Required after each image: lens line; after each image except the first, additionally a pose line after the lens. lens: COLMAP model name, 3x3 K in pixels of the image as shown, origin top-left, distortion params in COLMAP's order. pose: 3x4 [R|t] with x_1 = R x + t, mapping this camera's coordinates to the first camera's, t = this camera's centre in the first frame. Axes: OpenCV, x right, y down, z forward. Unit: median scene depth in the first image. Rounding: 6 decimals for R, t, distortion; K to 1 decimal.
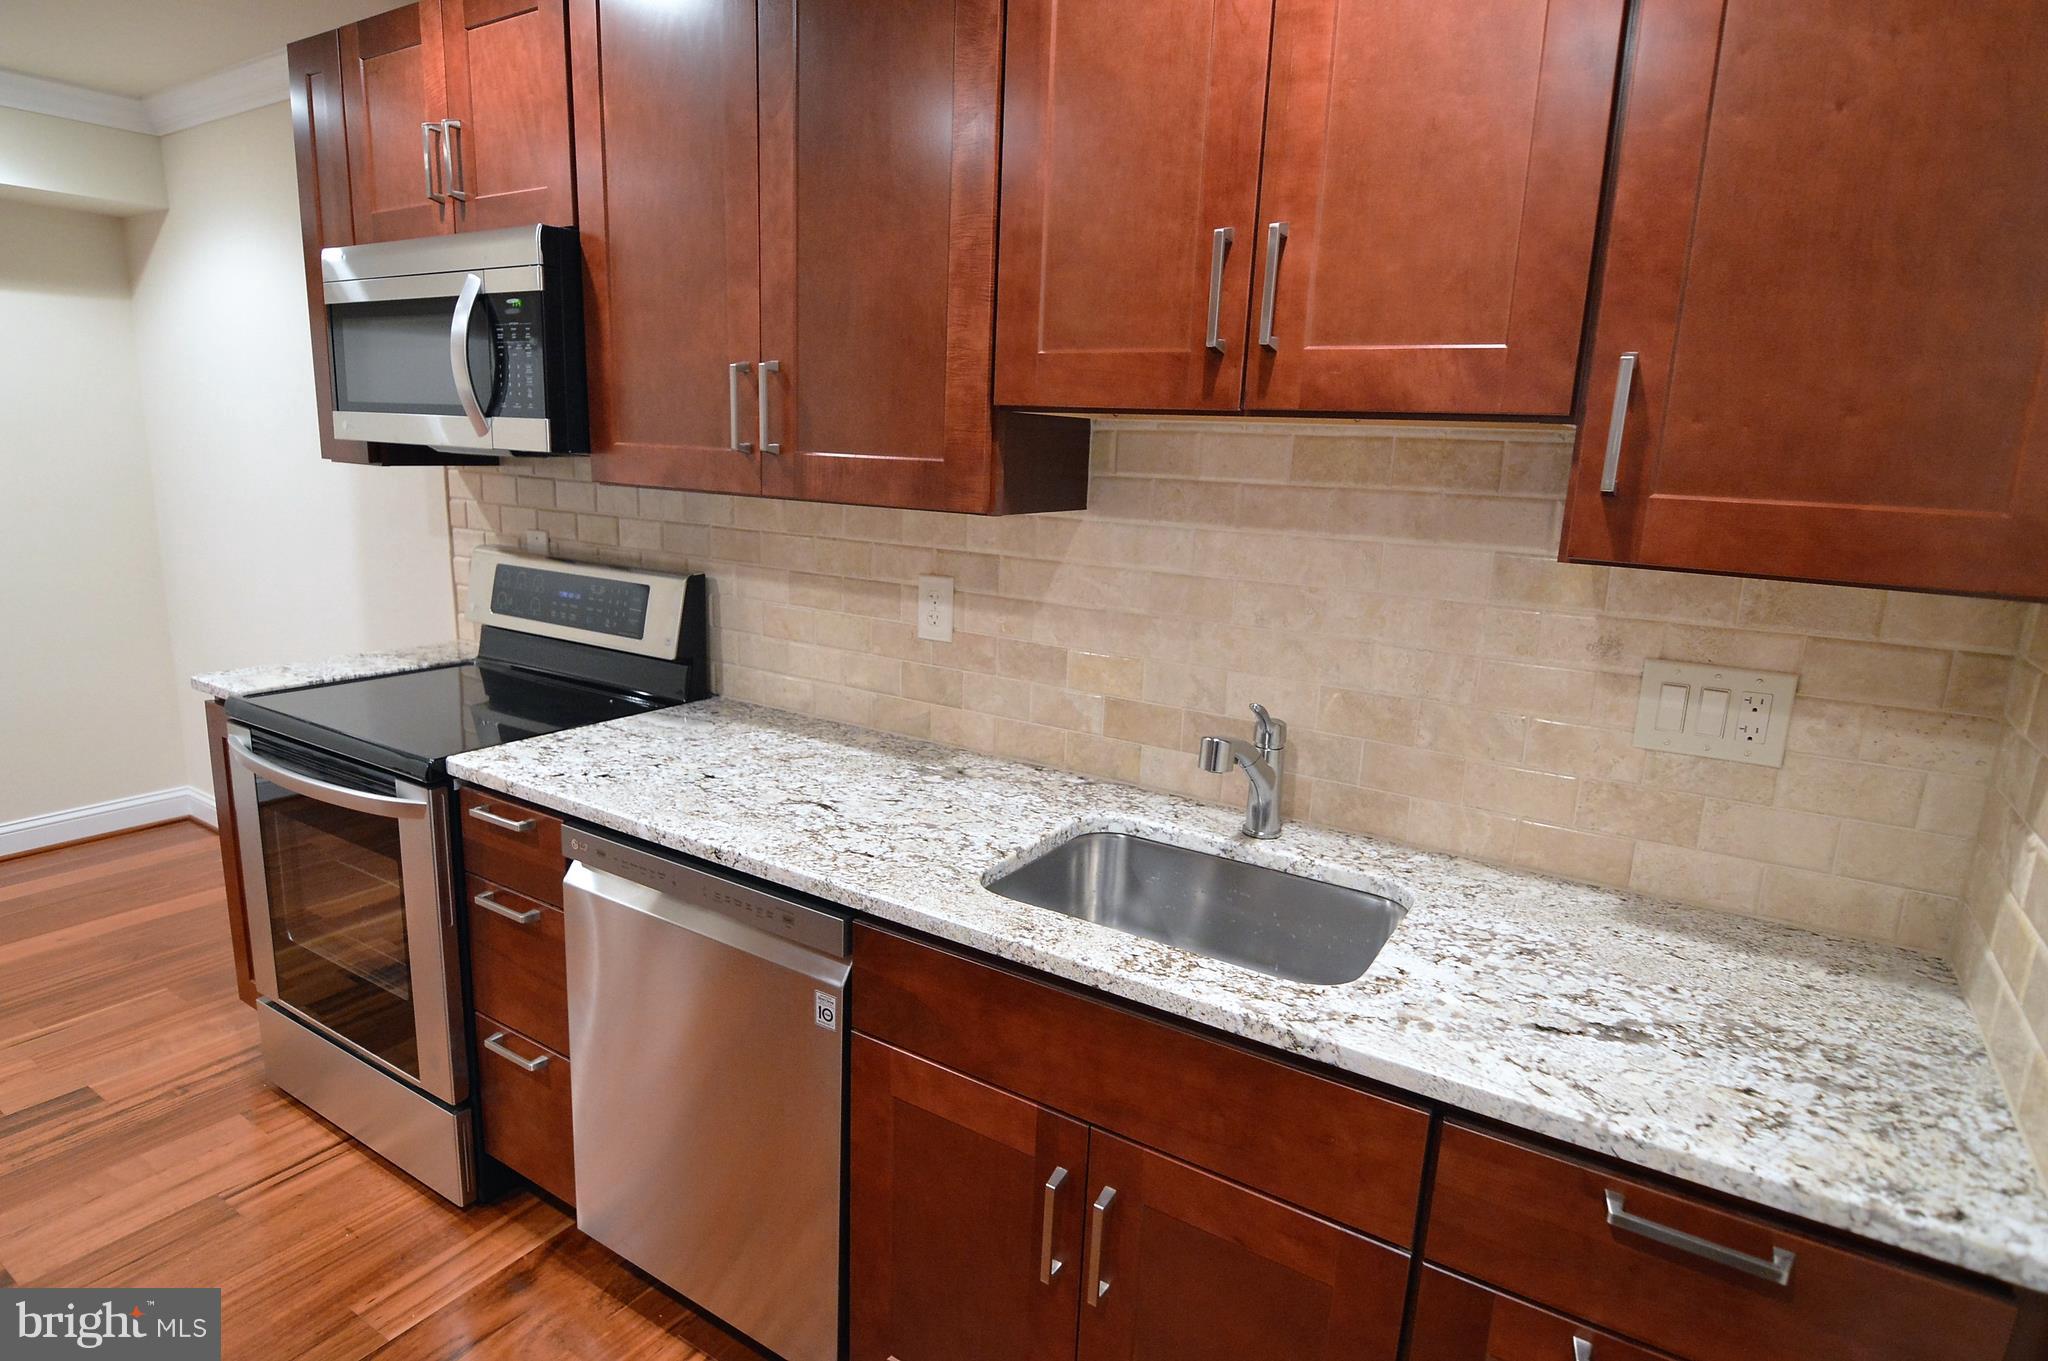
lens RADIAL K [[1112.7, 0, 1022.9], [0, 1112.7, 687.8], [0, 0, 1]] dist [-0.012922, -0.000509]
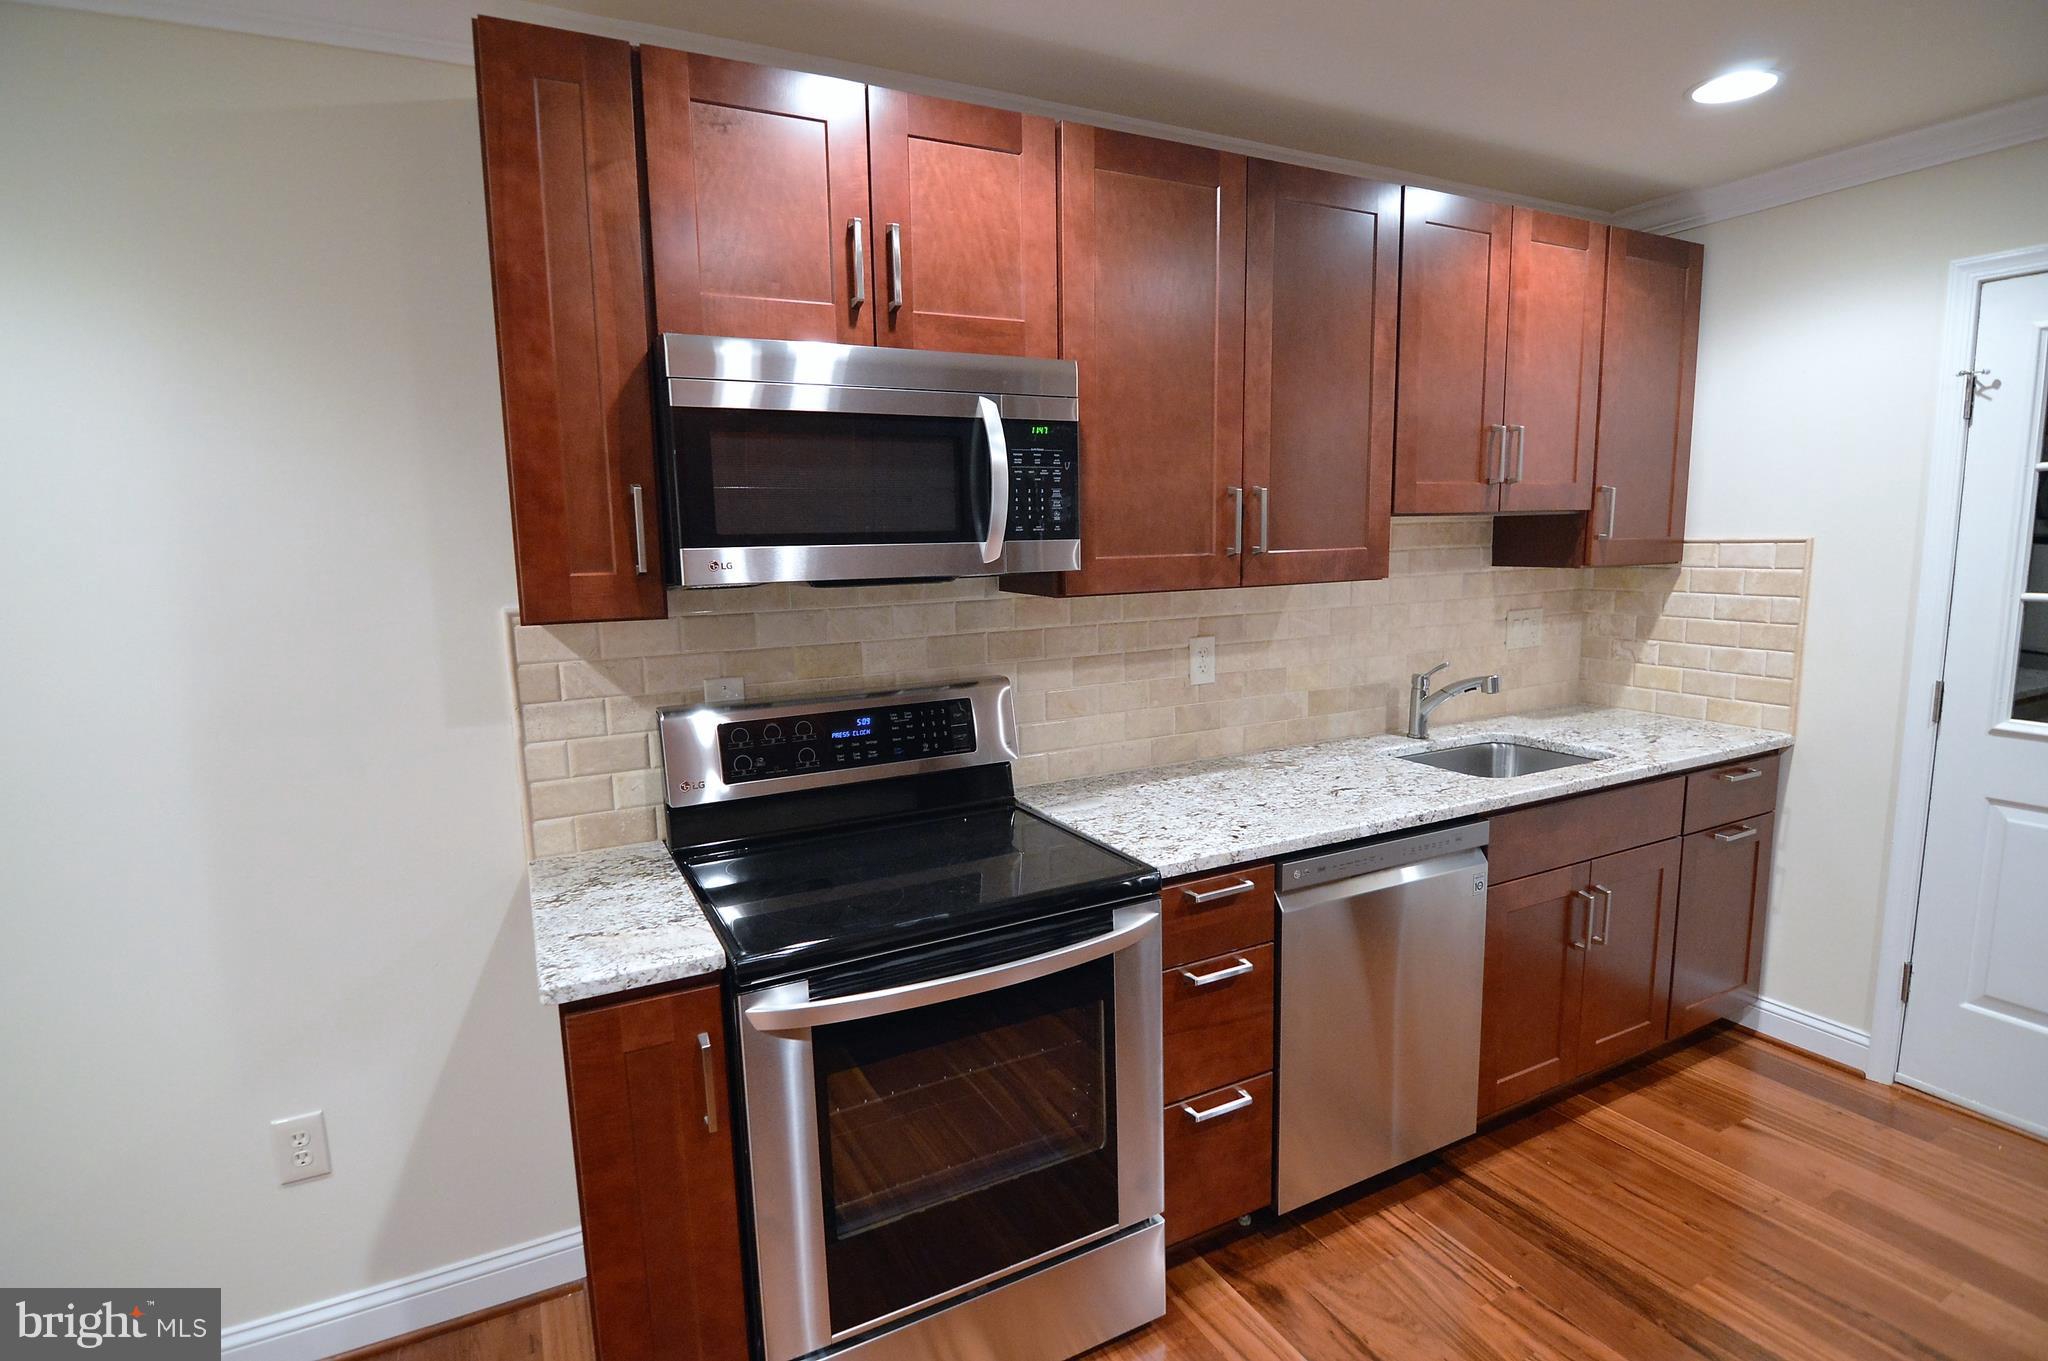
lens RADIAL K [[1008.5, 0, 1014.0], [0, 1008.5, 681.5], [0, 0, 1]] dist [-0.014884, -0.005551]
pose [[0.511342, -0.174403, 0.841495, -1.315703], [0.228046, 0.971623, 0.062798, -0.187183], [-0.828568, 0.159788, 0.536603, 0.563195]]
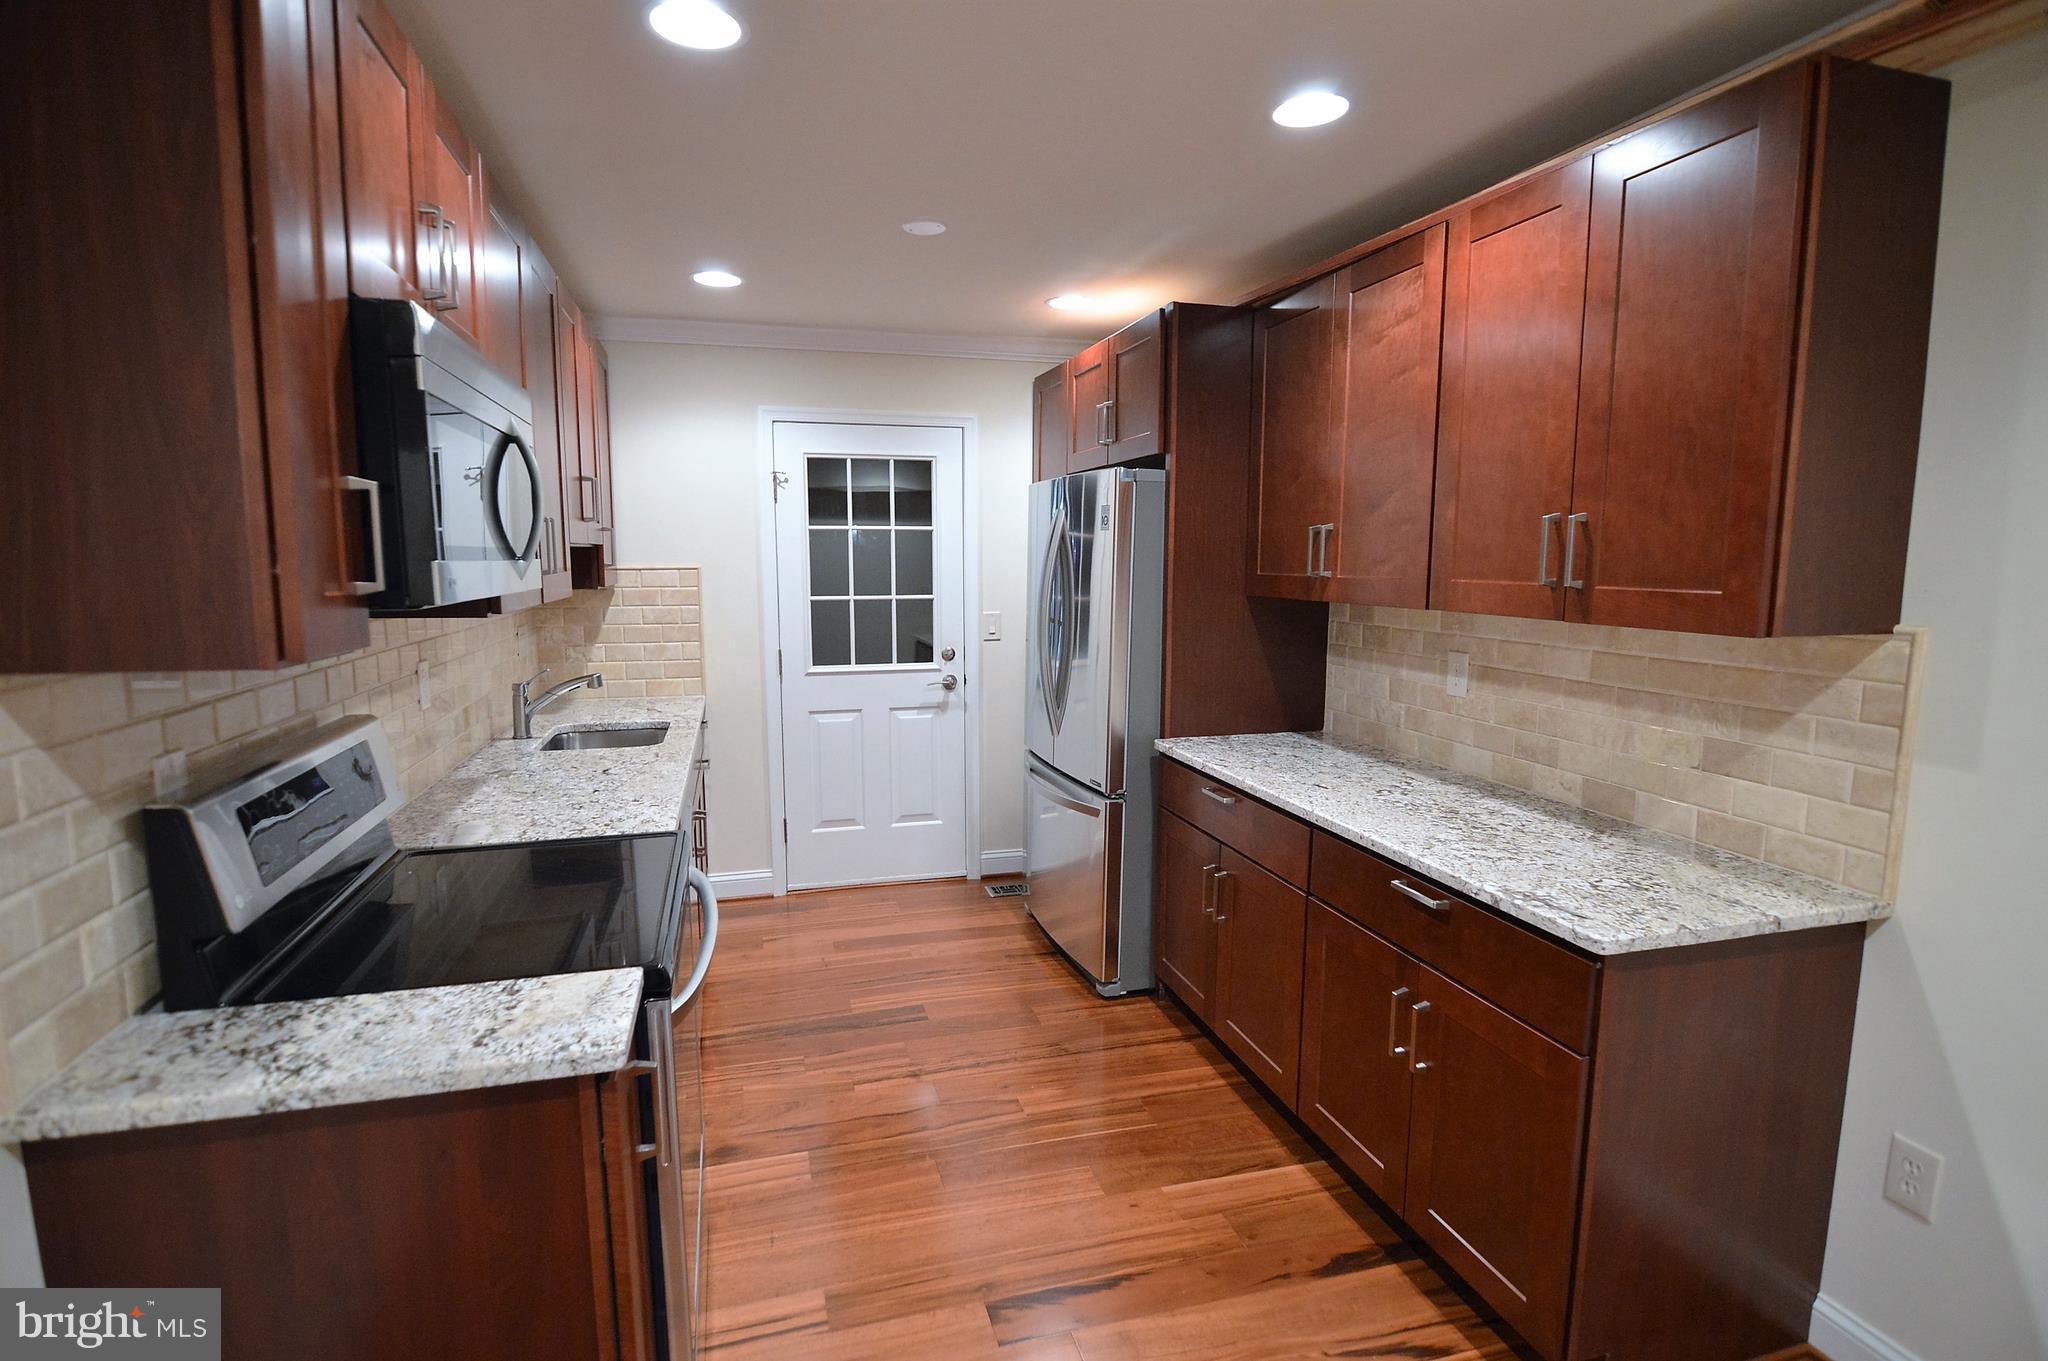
lens RADIAL K [[1008.5, 0, 1019.0], [0, 1008.5, 677.4], [0, 0, 1]] dist [-0.014884, -0.005551]
pose [[-0.740716, -0.121977, 0.660653, -1.498806], [0.115632, 0.945556, 0.304224, -0.388581], [-0.661792, 0.301736, -0.686284, 1.434241]]
